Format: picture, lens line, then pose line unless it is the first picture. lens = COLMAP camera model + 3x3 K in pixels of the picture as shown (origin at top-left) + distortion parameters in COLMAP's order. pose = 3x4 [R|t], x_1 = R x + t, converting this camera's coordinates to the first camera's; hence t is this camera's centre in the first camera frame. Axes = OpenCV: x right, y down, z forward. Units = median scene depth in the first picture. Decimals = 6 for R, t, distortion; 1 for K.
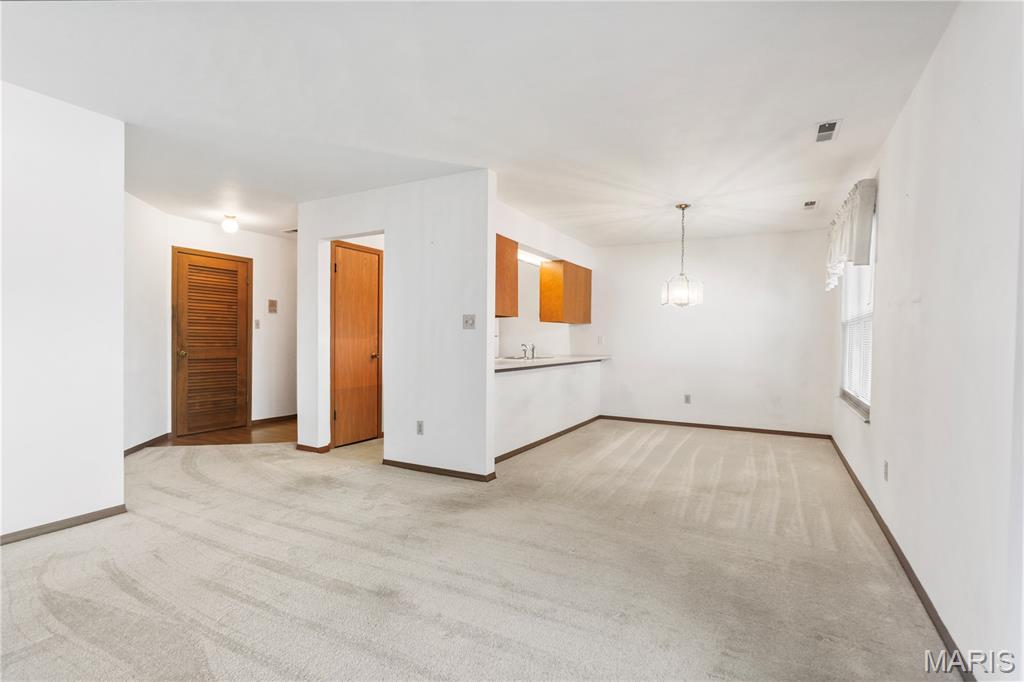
lens RADIAL K [[491.7, 0, 506.3], [0, 491.7, 345.8], [0, 0, 1]] dist [-0.017690, 0.007598]
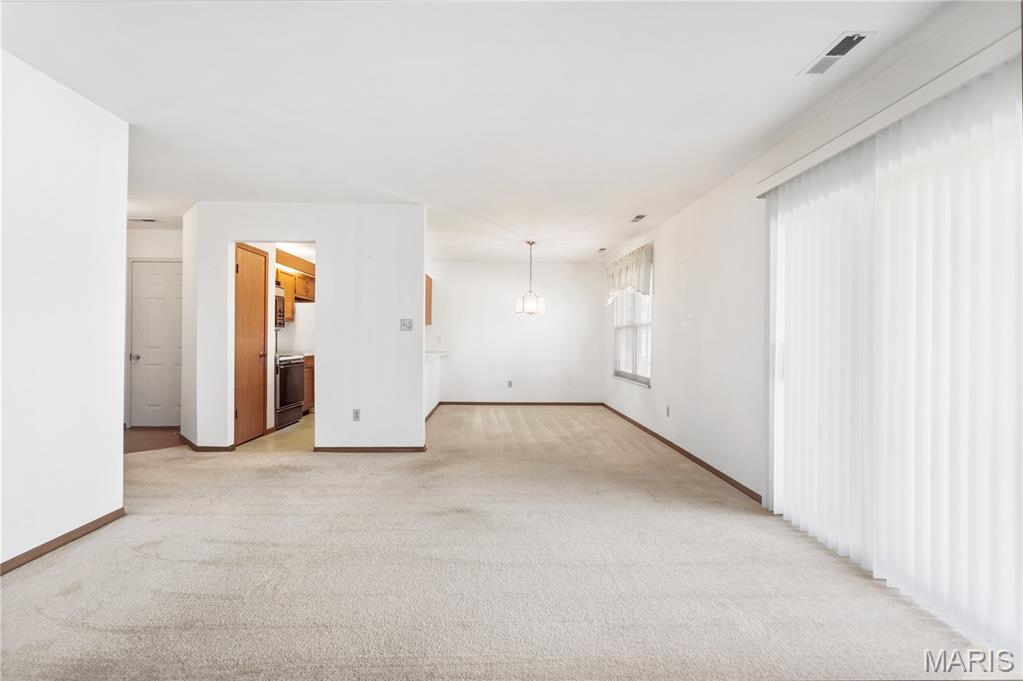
lens RADIAL K [[491.2, 0, 509.2], [0, 491.2, 339.4], [0, 0, 1]] dist [-0.017690, 0.007598]
pose [[0.861162, -0.003653, 0.508317, -0.388288], [0.007826, 0.999951, -0.006073, -0.002068], [-0.508270, 0.009208, 0.861149, -0.159677]]
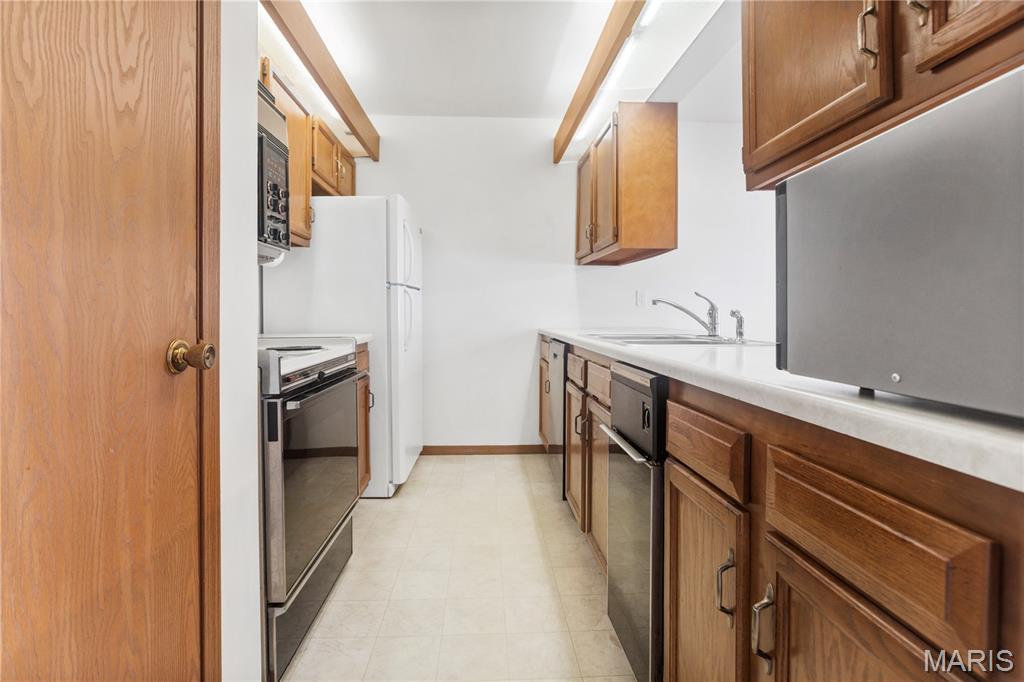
lens RADIAL K [[491.7, 0, 504.8], [0, 491.7, 318.1], [0, 0, 1]] dist [-0.017690, 0.007598]
pose [[0.850387, -0.018011, 0.525850, -0.297047], [0.017641, 0.999828, 0.005716, 0.008790], [-0.525862, 0.004415, 0.850558, 0.896688]]
